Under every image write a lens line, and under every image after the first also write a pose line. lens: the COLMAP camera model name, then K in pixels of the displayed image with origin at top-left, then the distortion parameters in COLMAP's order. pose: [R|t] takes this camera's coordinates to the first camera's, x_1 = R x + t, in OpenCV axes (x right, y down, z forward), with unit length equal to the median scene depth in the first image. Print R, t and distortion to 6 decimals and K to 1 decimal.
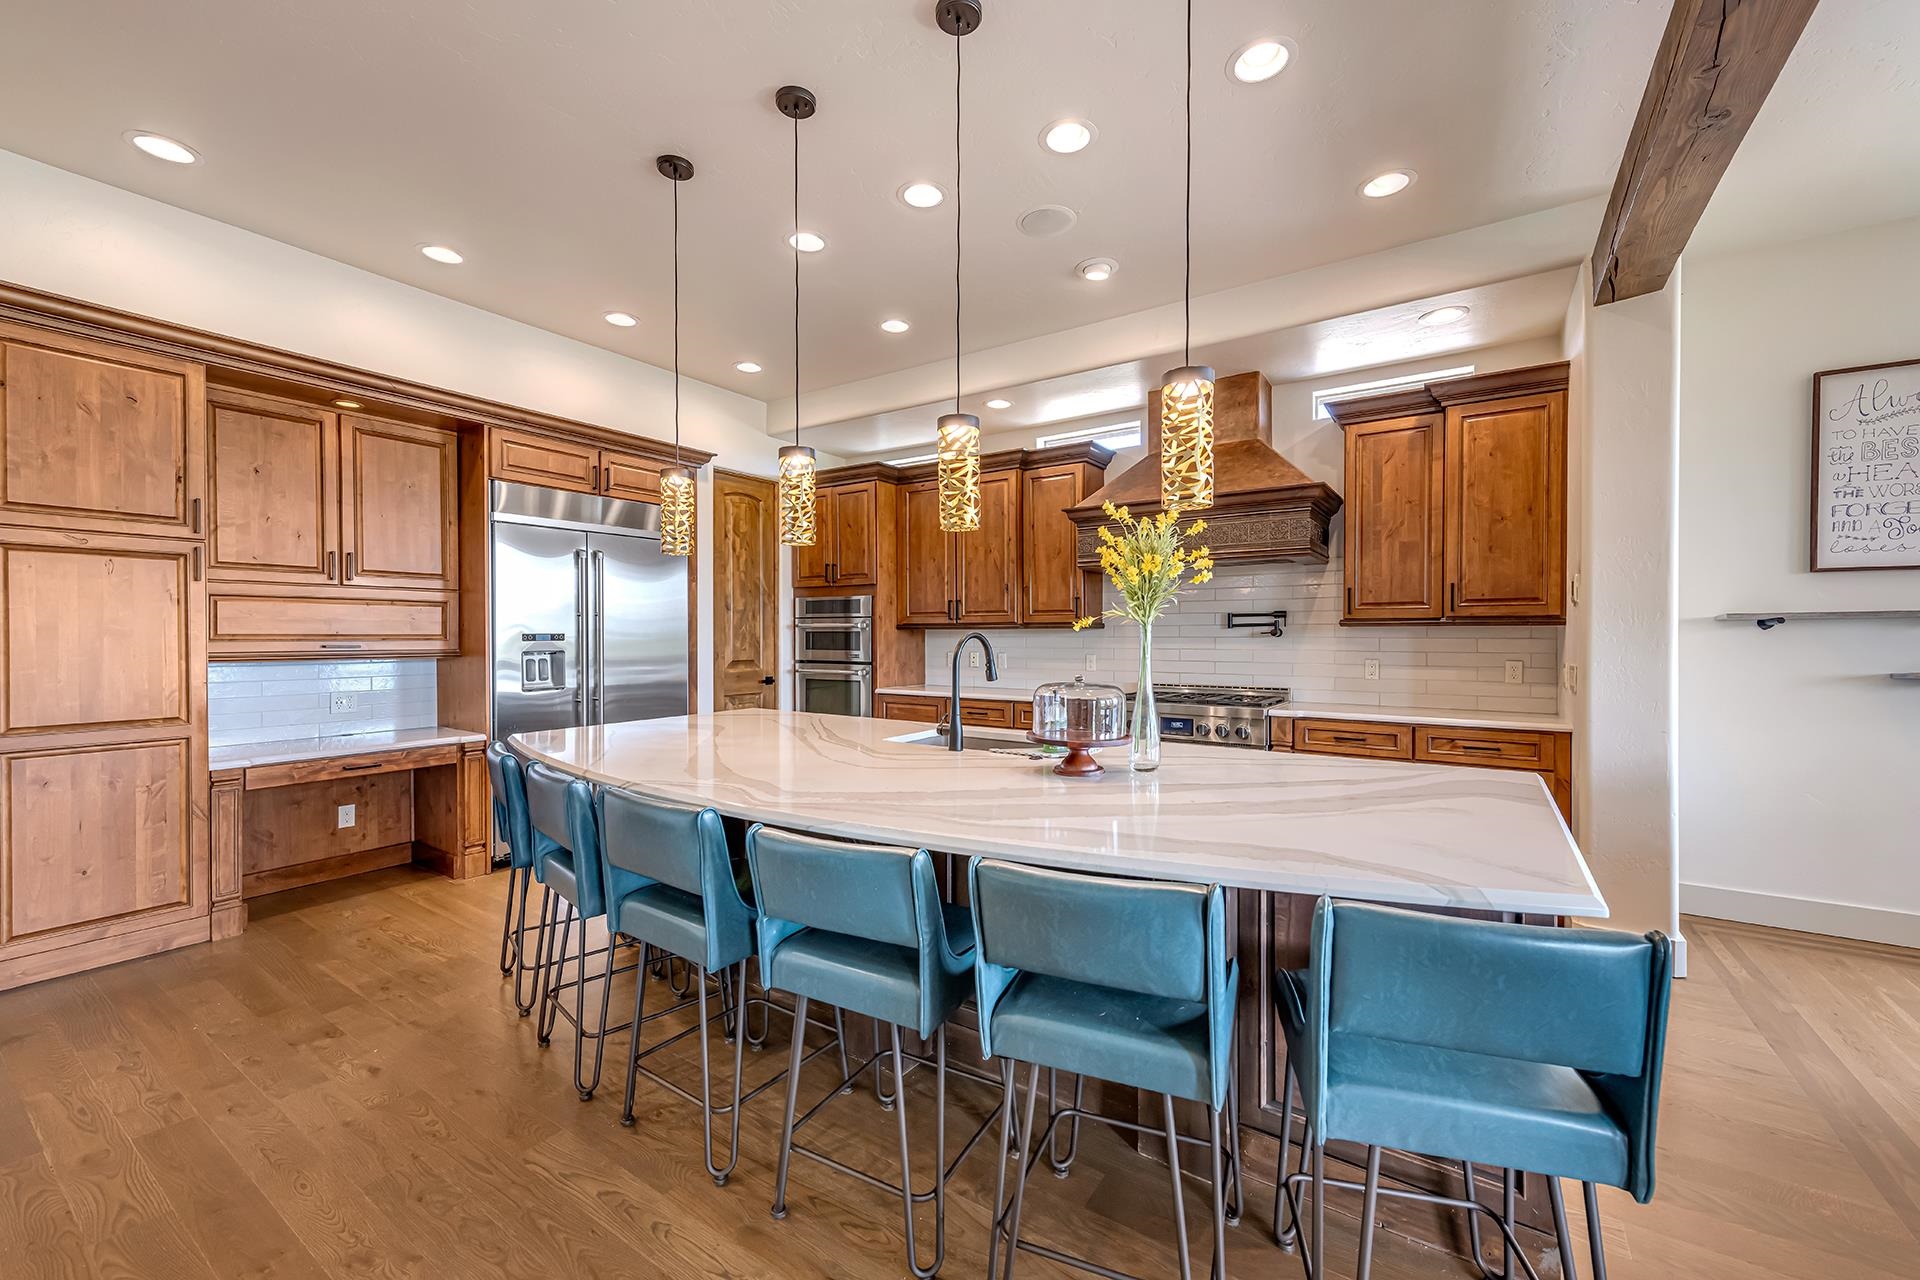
lens RADIAL K [[708.1, 0, 960.0], [0, 708.1, 640.0], [0, 0, 1]] dist [0.000513, 0.000012]
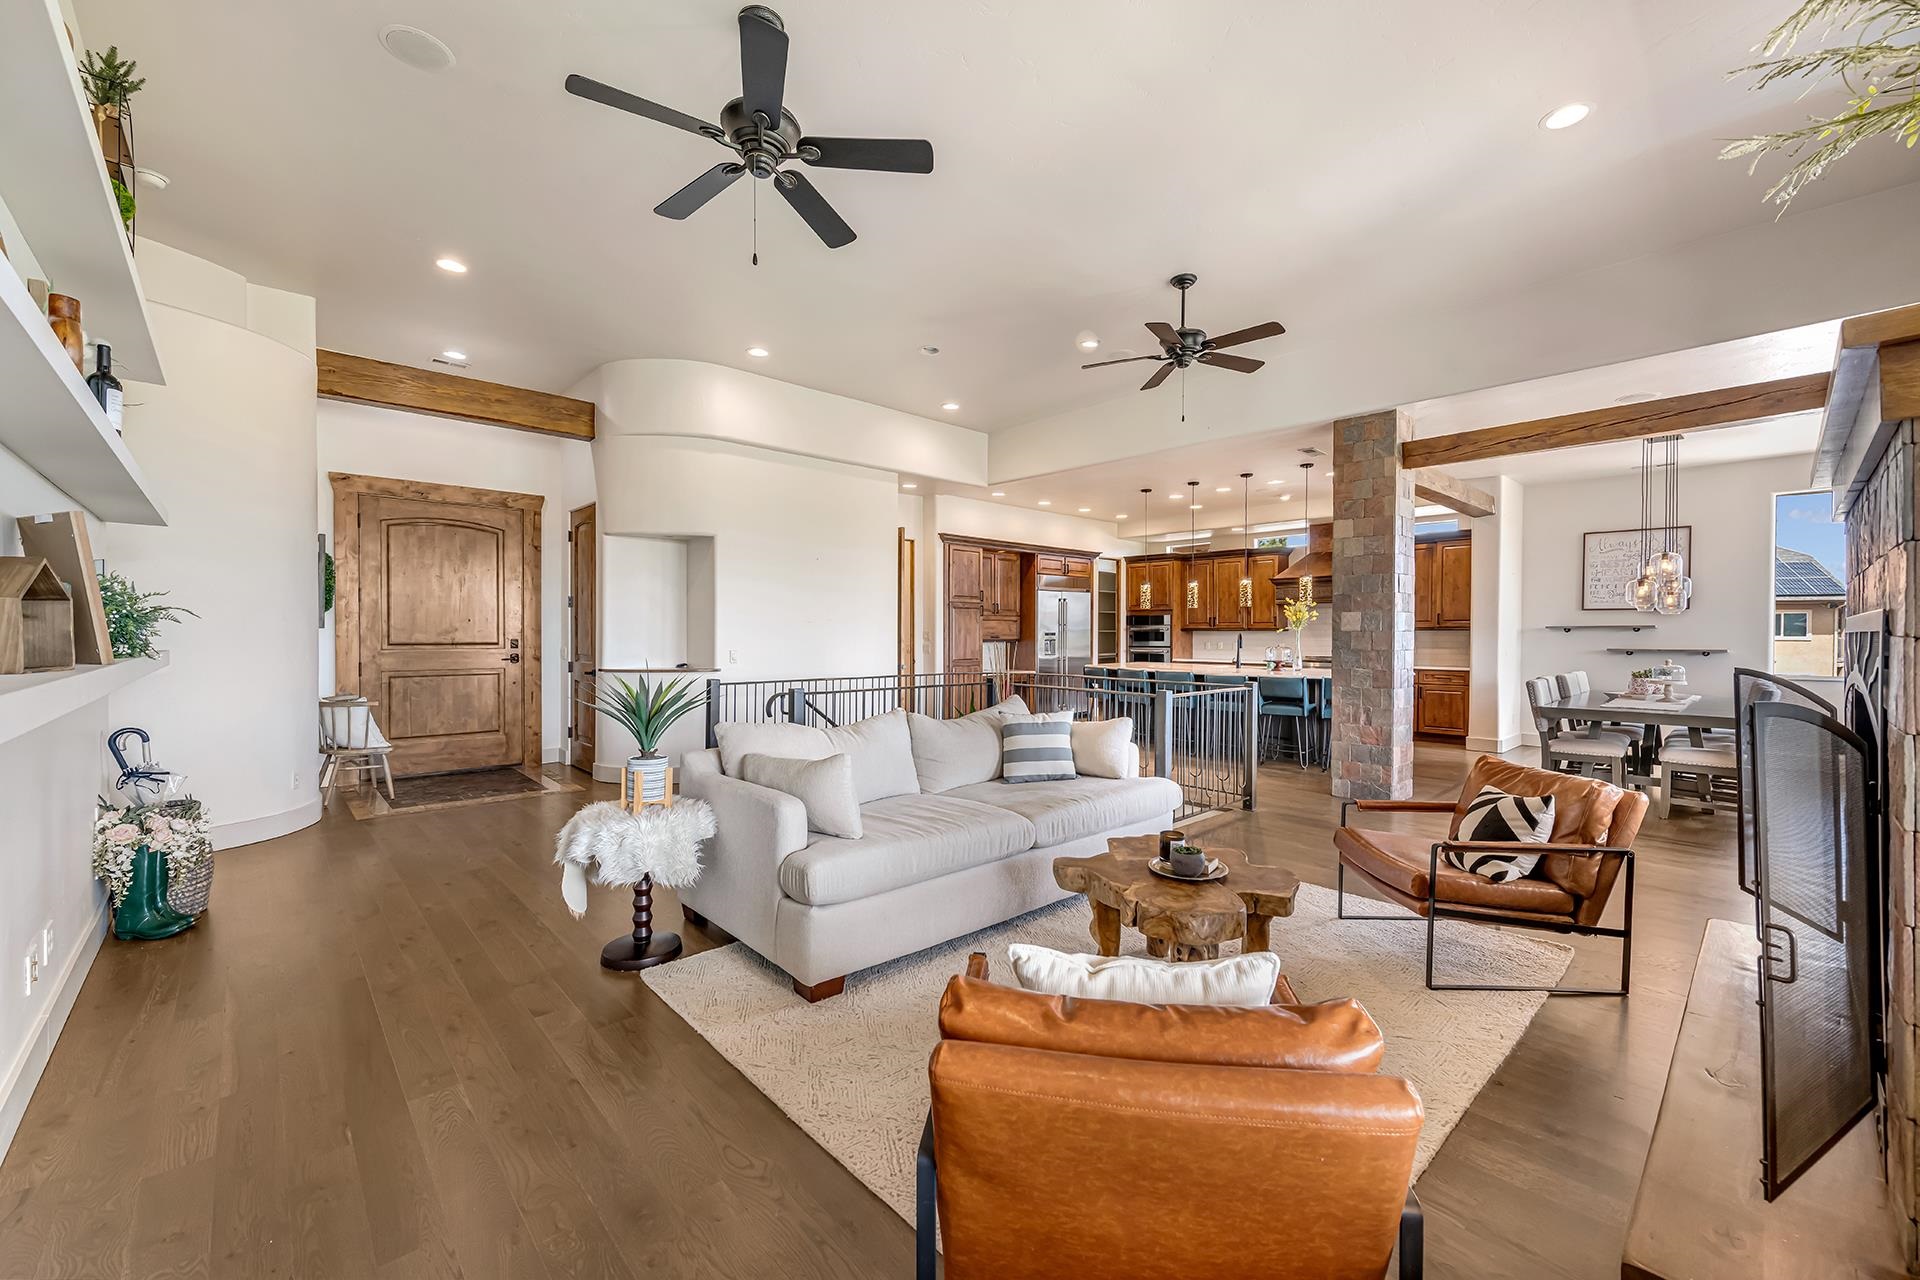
lens RADIAL K [[766.3, 0, 960.0], [0, 766.3, 640.0], [0, 0, 1]] dist [0.000137, -0.000039]
pose [[0.977349, 0.003731, -0.211600, -0.323692], [-0.003014, 0.999989, 0.003712, 0.006636], [0.211612, -0.002990, 0.977349, -1.726869]]
